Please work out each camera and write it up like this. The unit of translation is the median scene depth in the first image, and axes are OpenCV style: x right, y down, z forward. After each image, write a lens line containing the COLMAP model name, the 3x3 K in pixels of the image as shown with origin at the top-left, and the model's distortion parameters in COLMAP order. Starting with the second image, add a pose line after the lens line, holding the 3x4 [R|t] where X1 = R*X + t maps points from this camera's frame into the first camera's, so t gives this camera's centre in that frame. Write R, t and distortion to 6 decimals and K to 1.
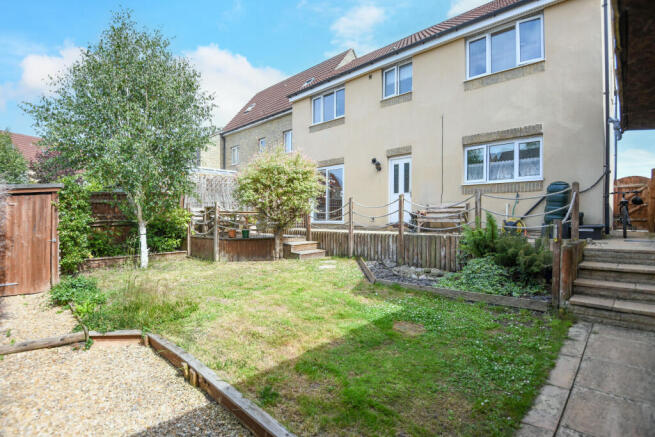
lens RADIAL K [[318.2, 0, 323.7], [0, 318.2, 218.6], [0, 0, 1]] dist [-0.000355, -0.014961]
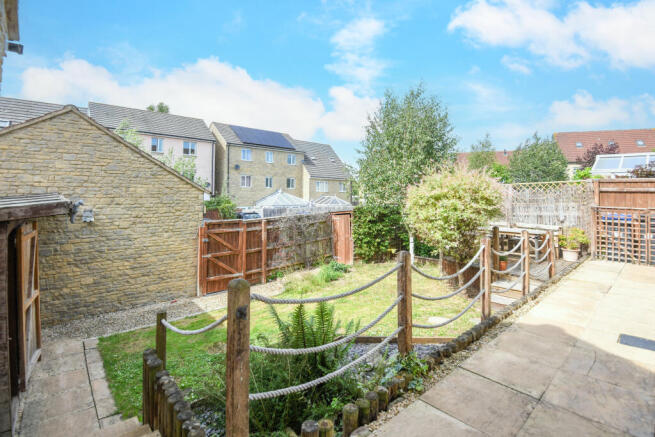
lens RADIAL K [[310.7, 0, 325.0], [0, 310.7, 205.3], [0, 0, 1]] dist [-0.002381, -0.000675]
pose [[-0.071038, 0.021152, -0.997249, 1.116034], [-0.004399, 0.999759, 0.021519, -0.197366], [0.997464, 0.005916, -0.070928, 1.137710]]
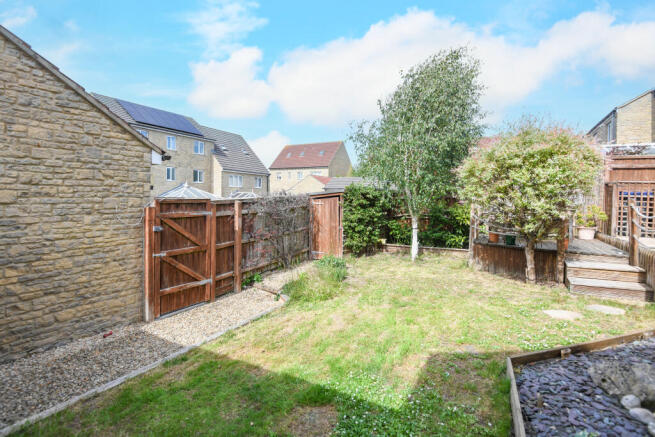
lens RADIAL K [[318.2, 0, 323.7], [0, 318.2, 218.6], [0, 0, 1]] dist [-0.000355, -0.014961]
pose [[0.242043, 0.055921, -0.968653, 0.649260], [-0.007687, 0.998417, 0.055719, -0.068559], [0.970235, -0.006040, 0.242089, 0.664095]]
